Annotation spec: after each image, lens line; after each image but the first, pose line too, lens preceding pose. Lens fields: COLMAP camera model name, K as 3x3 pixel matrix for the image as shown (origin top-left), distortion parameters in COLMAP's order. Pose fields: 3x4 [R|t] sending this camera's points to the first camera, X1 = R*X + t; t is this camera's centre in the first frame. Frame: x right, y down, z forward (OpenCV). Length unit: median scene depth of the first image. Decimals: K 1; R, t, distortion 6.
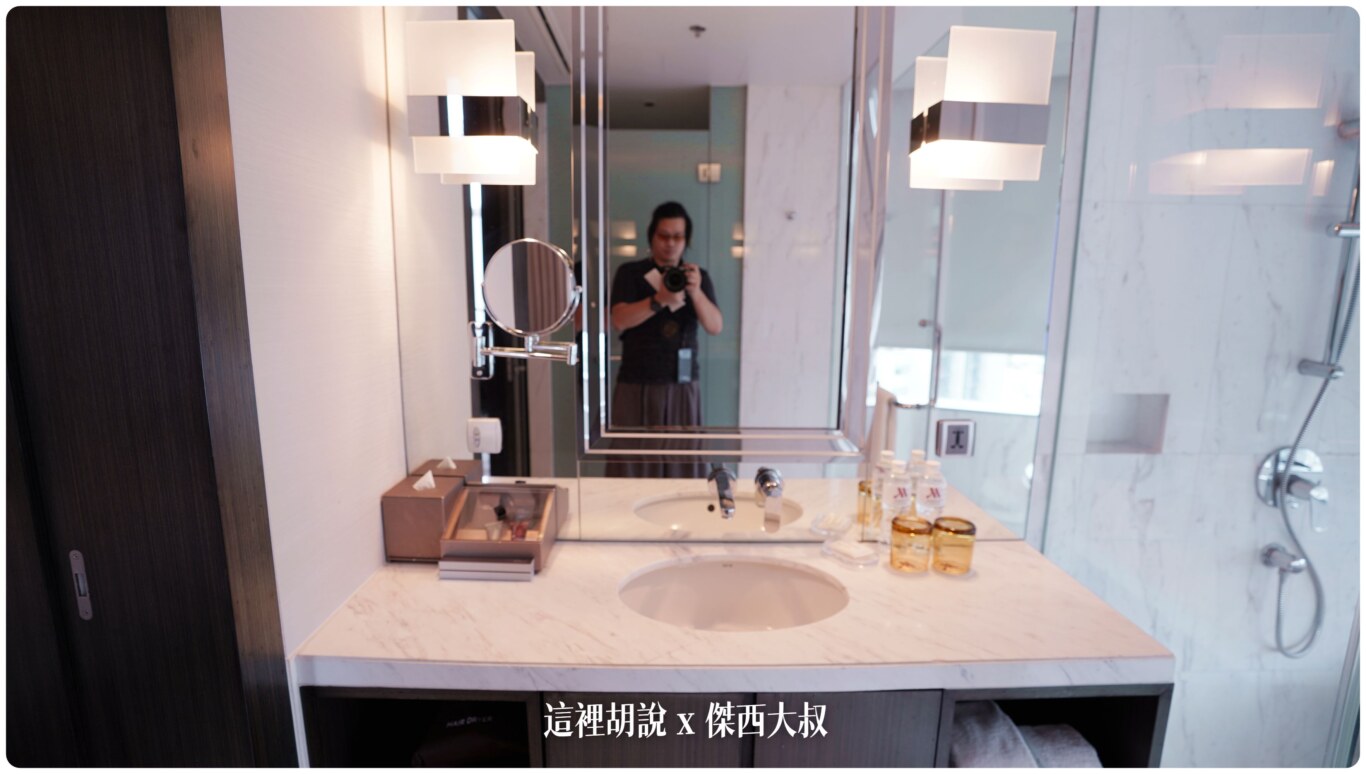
lens RADIAL K [[628.7, 0, 679.3], [0, 628.7, 389.5], [0, 0, 1]] dist [-0.055682, 0.014304]
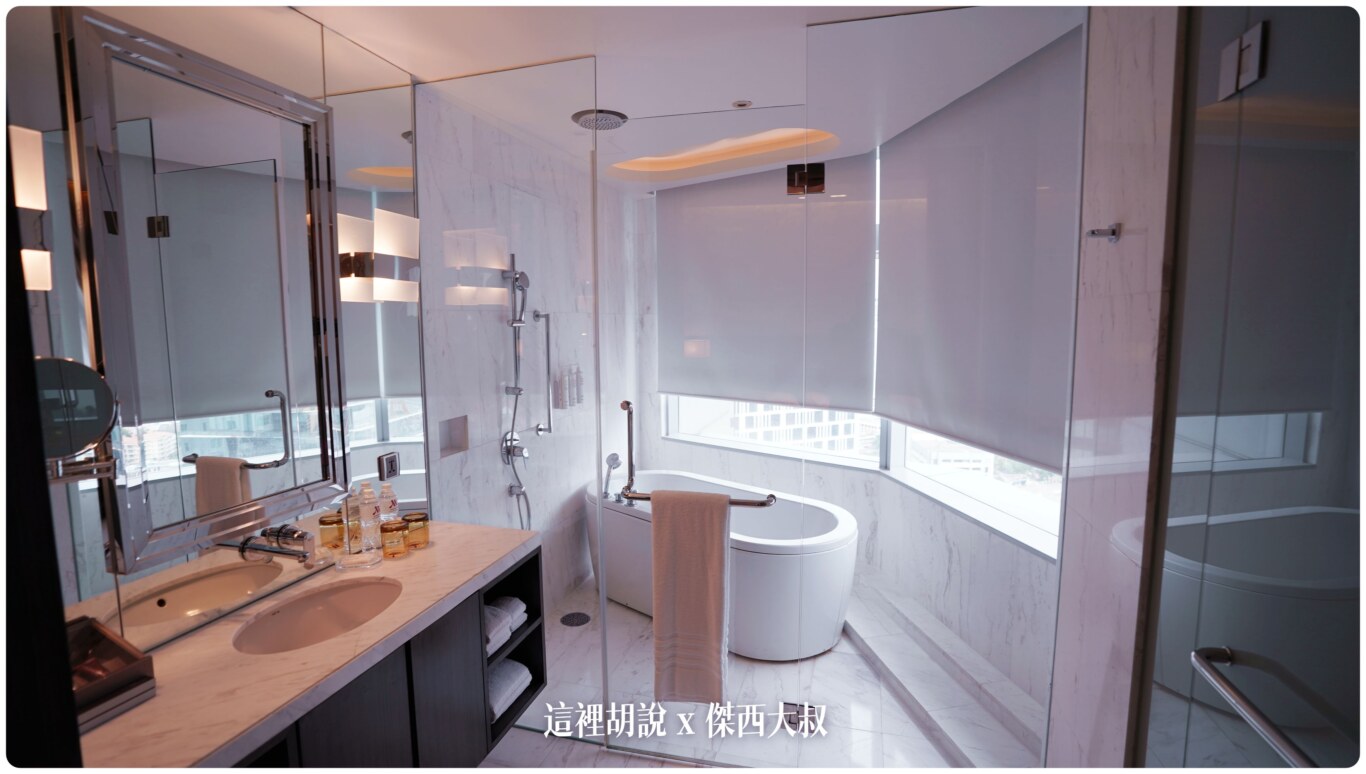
lens RADIAL K [[628.7, 0, 675.2], [0, 628.7, 389.0], [0, 0, 1]] dist [-0.055682, 0.014304]
pose [[0.273721, -0.107717, 0.955758, -0.788215], [0.179496, 0.981972, 0.059265, -0.068140], [-0.944912, 0.155332, 0.288121, -0.113915]]
